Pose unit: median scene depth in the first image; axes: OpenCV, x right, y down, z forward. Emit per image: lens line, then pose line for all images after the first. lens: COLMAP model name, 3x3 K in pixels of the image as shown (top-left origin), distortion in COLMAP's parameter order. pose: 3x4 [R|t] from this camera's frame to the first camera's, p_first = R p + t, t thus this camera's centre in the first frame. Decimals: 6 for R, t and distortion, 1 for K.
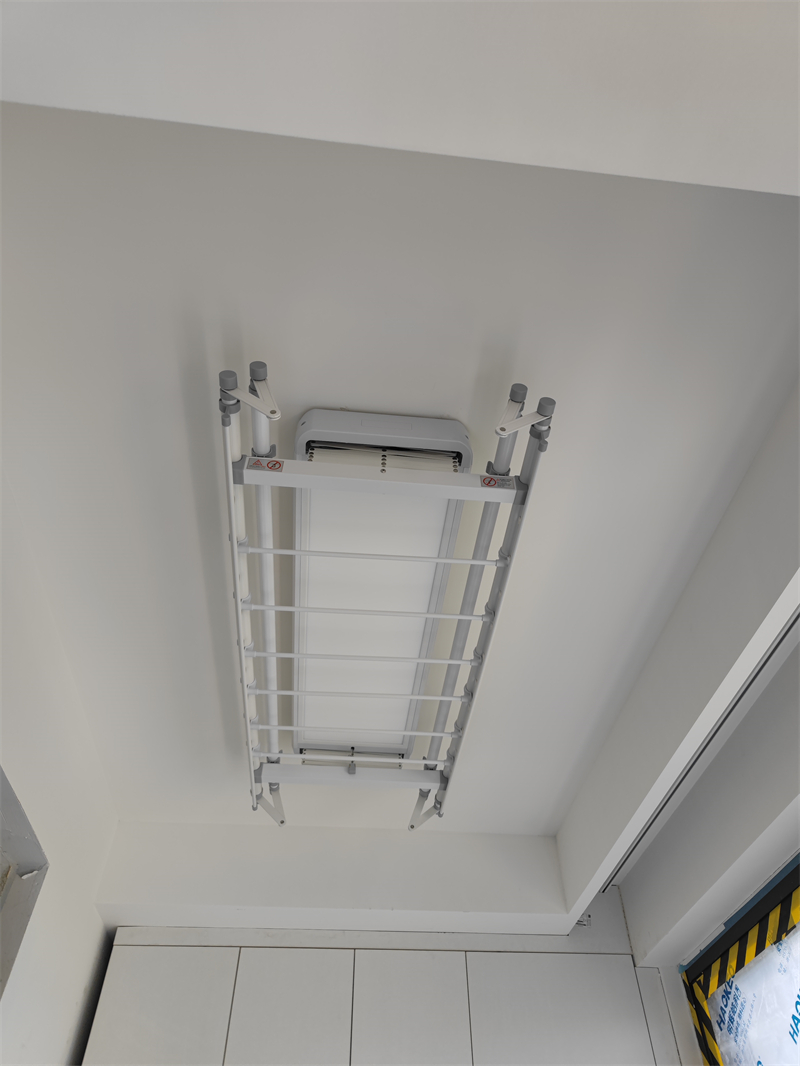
lens RADIAL K [[719.8, 0, 397.5], [0, 719.8, 543.0], [0, 0, 1]] dist [0.079705, -0.071554]
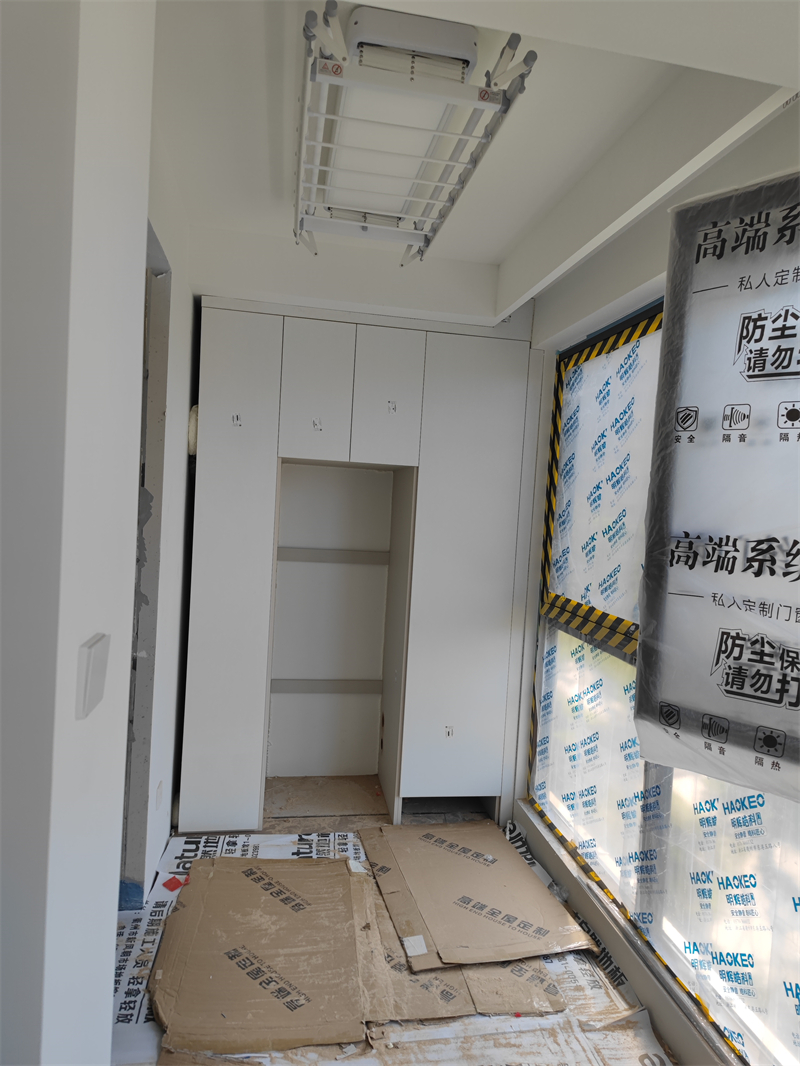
lens RADIAL K [[708.6, 0, 400.0], [0, 708.6, 533.0], [0, 0, 1]] dist [0.081696, -0.072475]
pose [[0.994455, 0.077405, 0.071184, -0.046995], [-0.104338, 0.641809, 0.759733, -0.380729], [0.013121, -0.762948, 0.646327, -0.378605]]
